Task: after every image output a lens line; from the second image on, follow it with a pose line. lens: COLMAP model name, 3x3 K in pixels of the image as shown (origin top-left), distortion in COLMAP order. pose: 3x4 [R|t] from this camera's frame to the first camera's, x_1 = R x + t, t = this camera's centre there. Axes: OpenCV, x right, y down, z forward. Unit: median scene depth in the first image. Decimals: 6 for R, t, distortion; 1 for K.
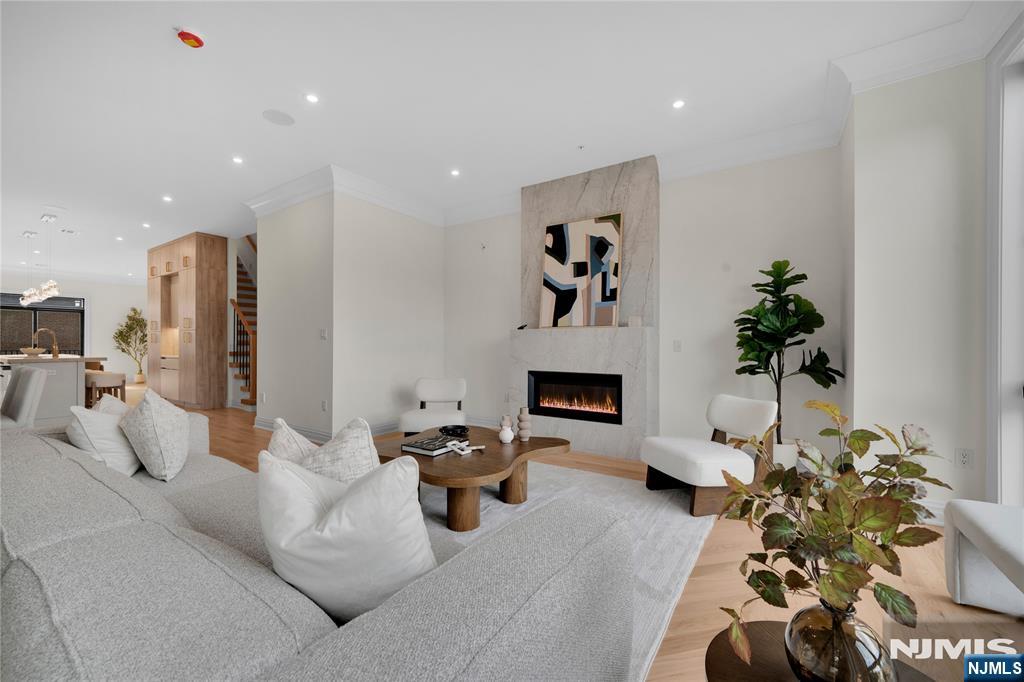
lens RADIAL K [[408.1, 0, 521.4], [0, 408.1, 344.3], [0, 0, 1]] dist [-0.001300, 0.000239]
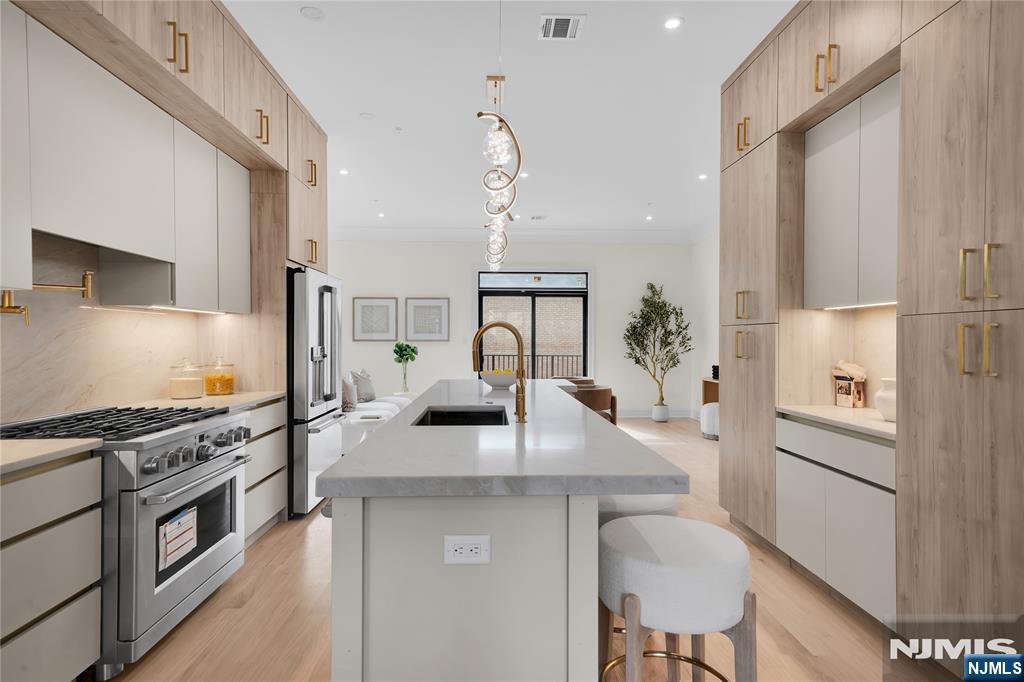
lens RADIAL K [[545.6, 0, 504.5], [0, 545.6, 343.3], [0, 0, 1]] dist [0.019547, -0.000094]
pose [[0.572292, 0.007009, -0.820020, -1.196875], [-0.002577, 0.999974, 0.006749, -0.033877], [0.820046, -0.001750, 0.572295, 1.083737]]
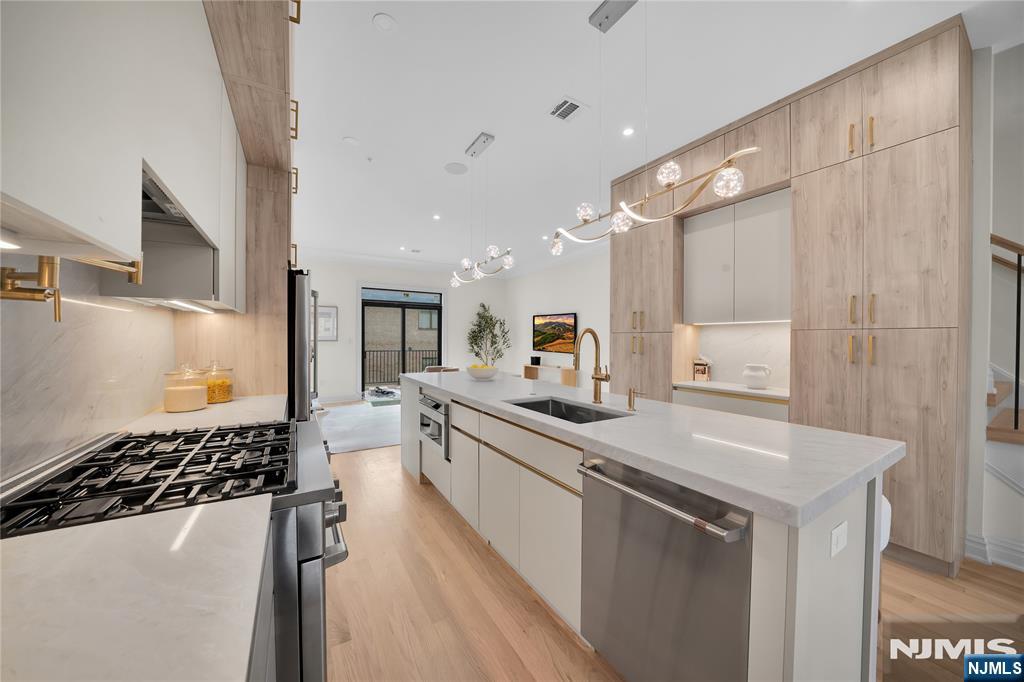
lens RADIAL K [[352.9, 0, 495.7], [0, 352.9, 340.7], [0, 0, 1]] dist [-0.022367, 0.002835]
pose [[0.893927, 0.006967, -0.448158, -1.572466], [-0.006647, 0.999975, 0.002287, -0.037242], [0.448163, 0.000935, 0.893951, 0.951008]]
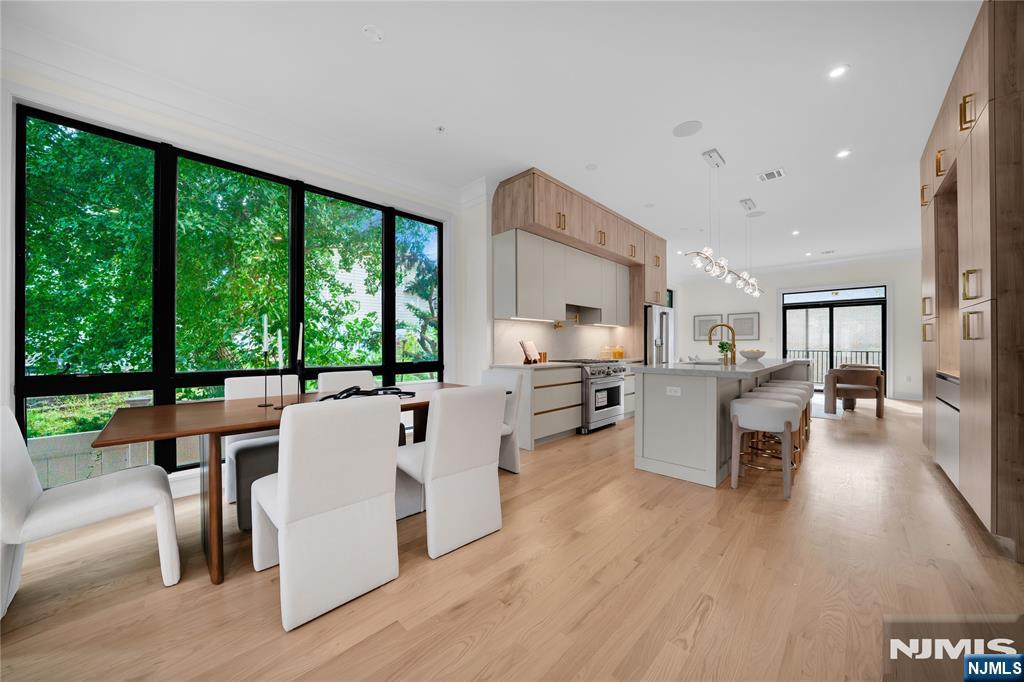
lens RADIAL K [[351.1, 0, 511.3], [0, 351.1, 345.2], [0, 0, 1]] dist [-0.019959, 0.000275]
pose [[-0.199714, 0.000509, -0.979854, -0.741949], [0.000826, 1.000000, 0.000351, -0.001488], [0.979854, -0.000740, -0.199714, 1.074997]]
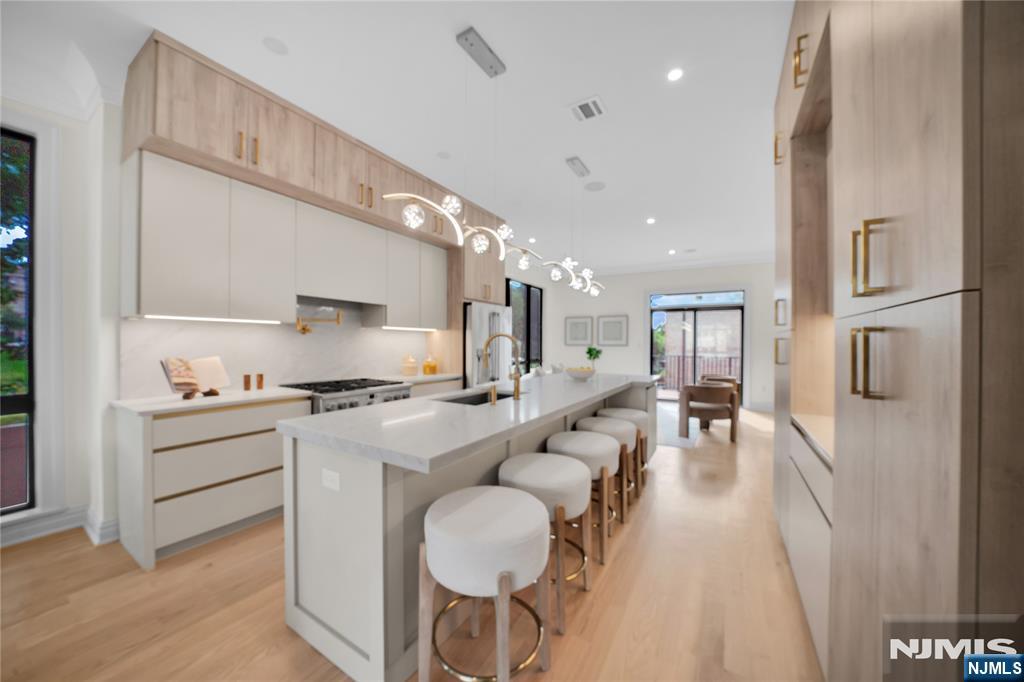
lens RADIAL K [[351.1, 0, 511.3], [0, 351.1, 345.2], [0, 0, 1]] dist [-0.019959, 0.000275]
pose [[0.024065, 0.005636, -0.999695, -1.145292], [-0.005150, 0.999972, 0.005513, -0.037133], [0.999697, 0.005016, 0.024093, 1.403932]]
